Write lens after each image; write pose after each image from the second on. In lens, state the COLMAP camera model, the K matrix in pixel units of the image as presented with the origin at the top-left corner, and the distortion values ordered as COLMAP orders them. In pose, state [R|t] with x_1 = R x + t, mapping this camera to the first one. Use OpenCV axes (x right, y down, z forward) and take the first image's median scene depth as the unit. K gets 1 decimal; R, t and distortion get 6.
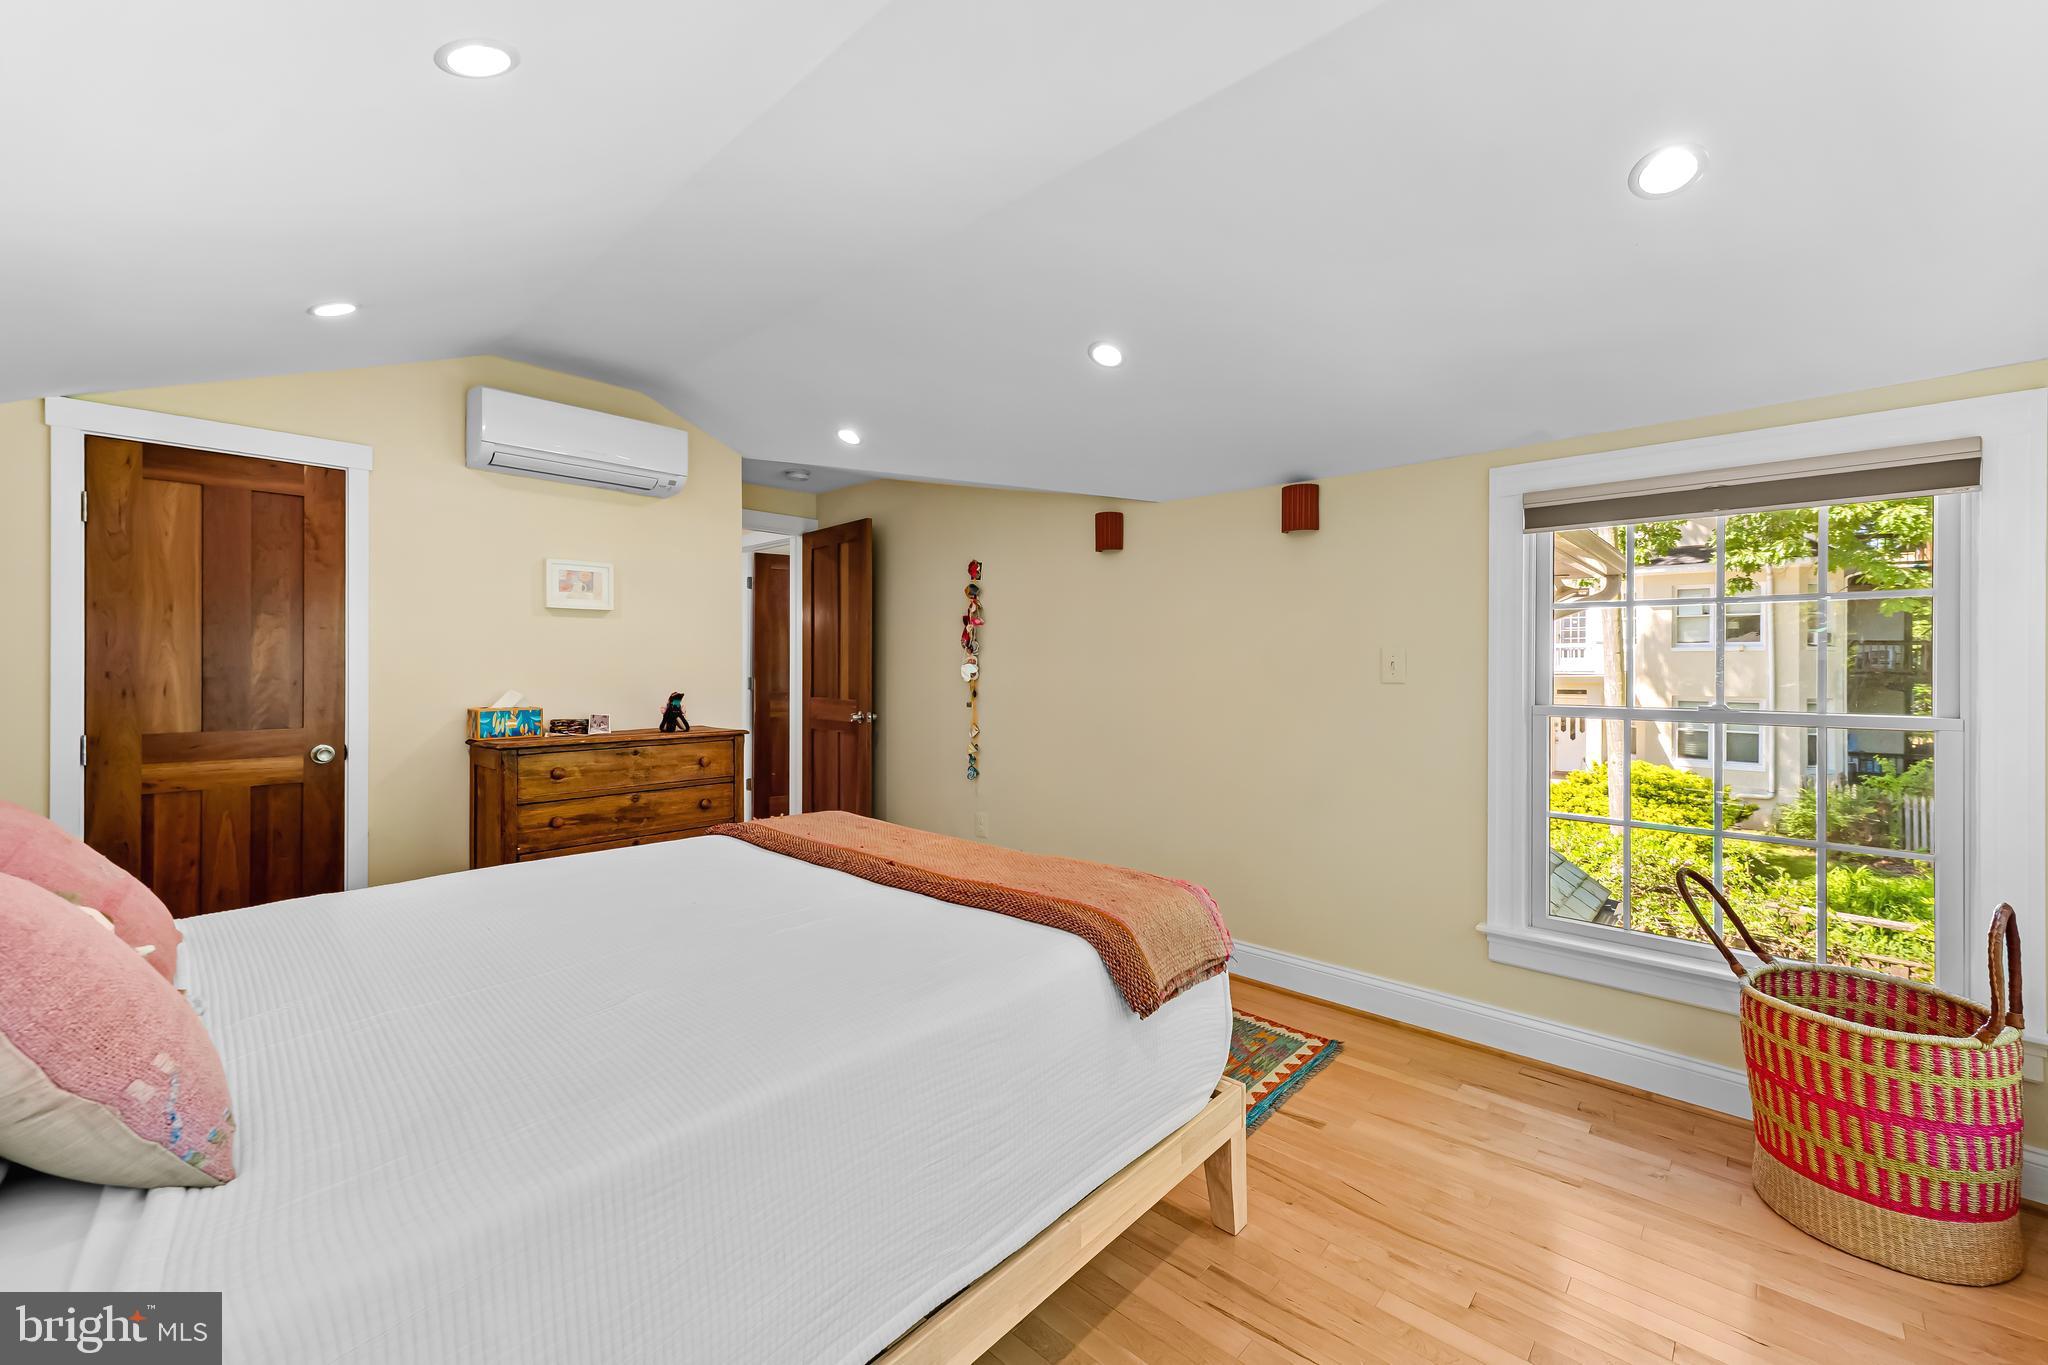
lens RADIAL K [[818.5, 0, 965.2], [0, 818.5, 662.7], [0, 0, 1]] dist [0.006020, 0.000768]
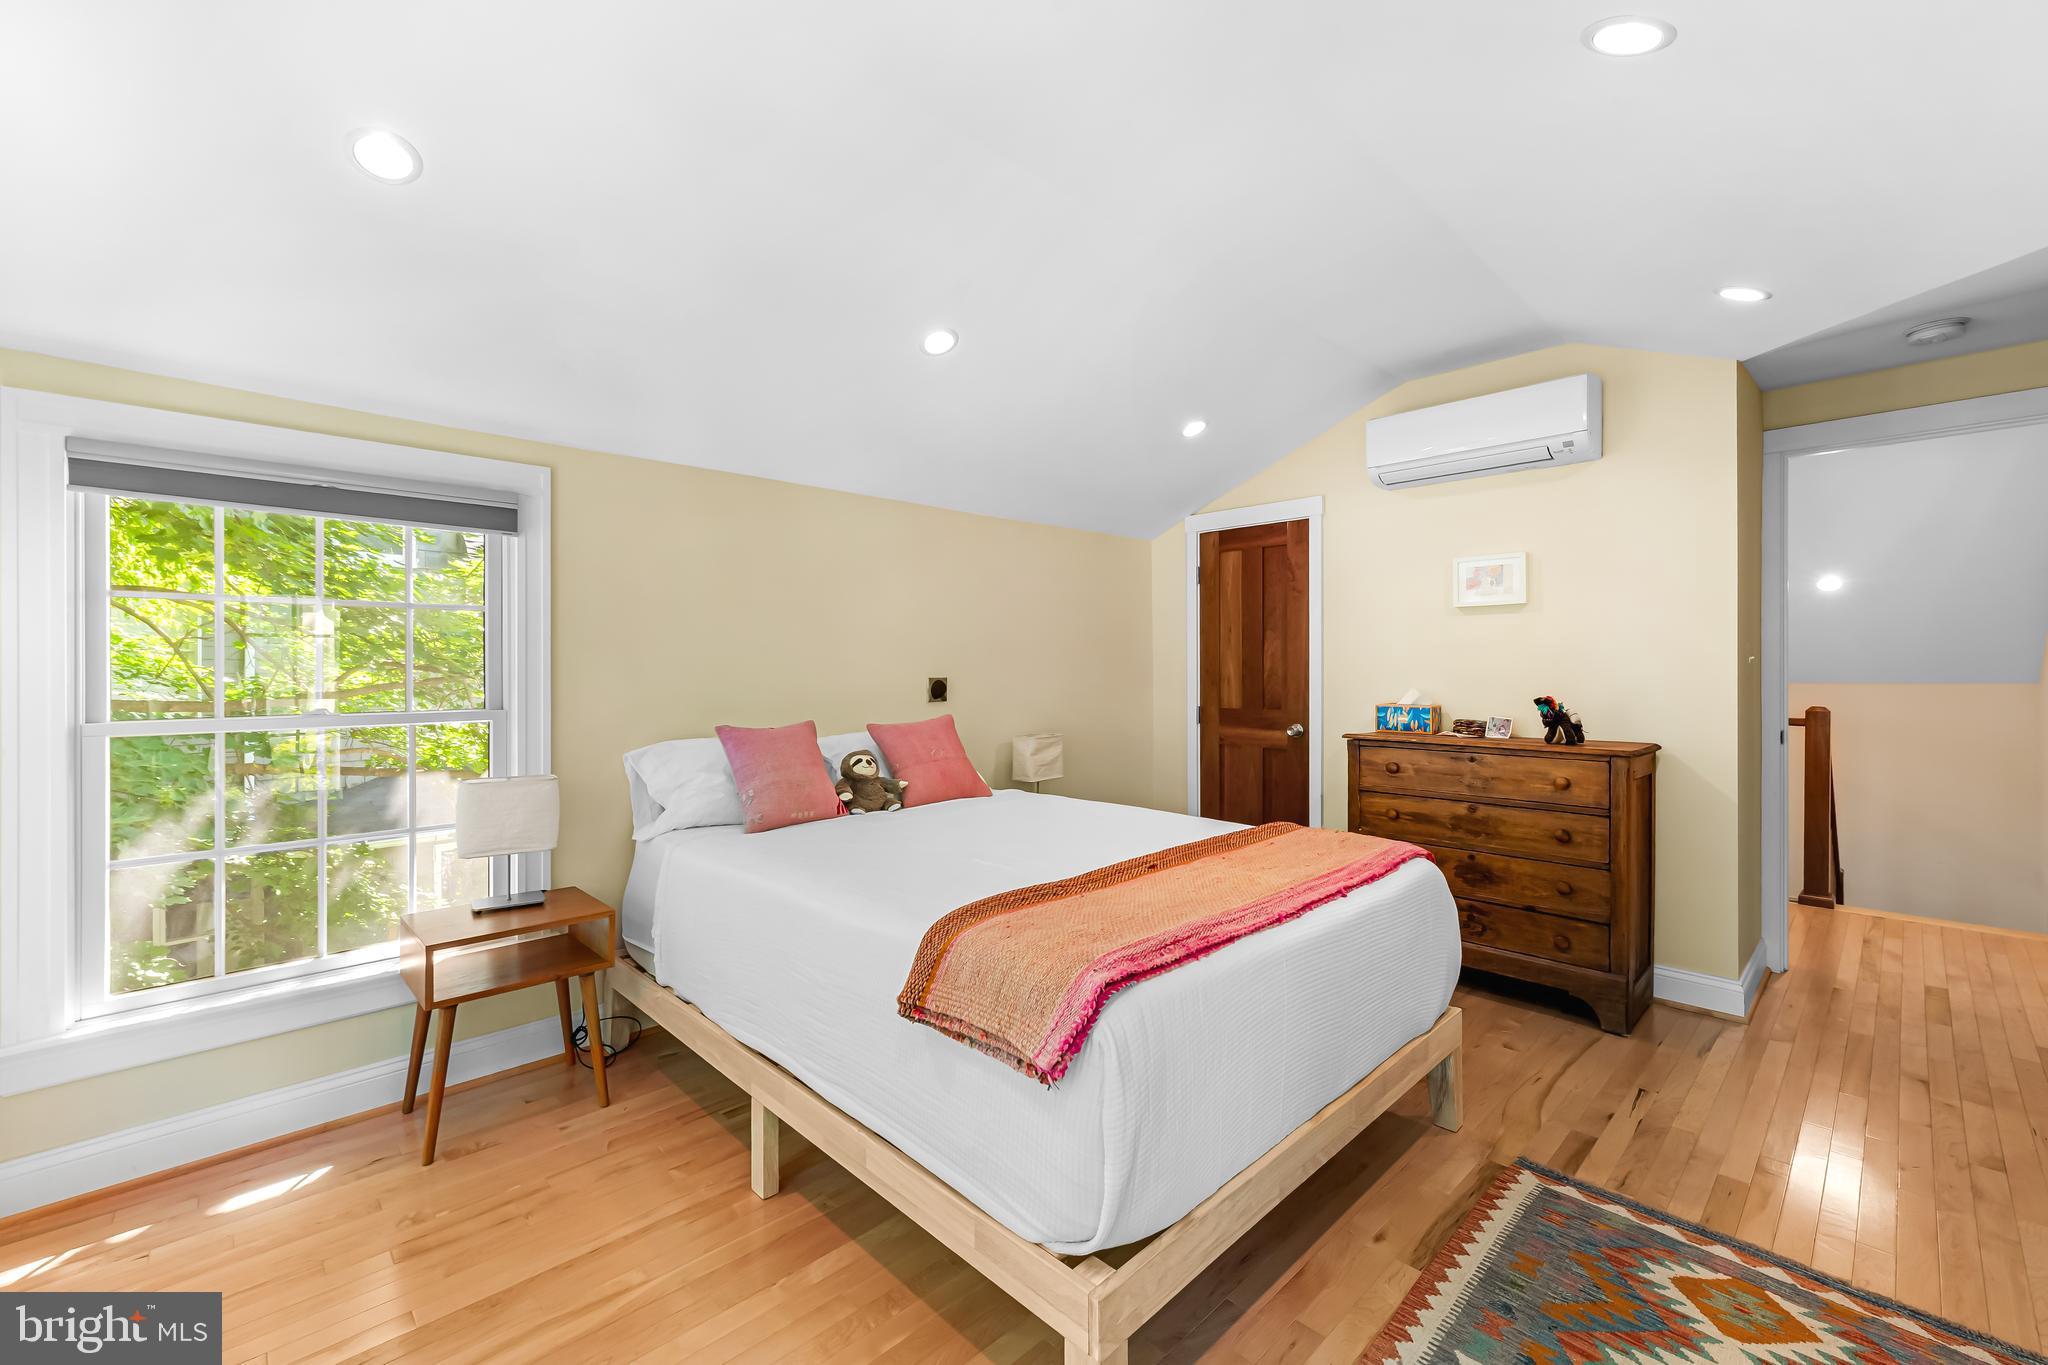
lens RADIAL K [[818.5, 0, 1019.5], [0, 818.5, 670.4], [0, 0, 1]] dist [0.006020, 0.000768]
pose [[-0.005726, 0.003988, -0.999976, 0.535997], [0.005801, 0.999975, 0.003954, 0.002994], [0.999967, -0.005778, -0.005749, 0.506253]]
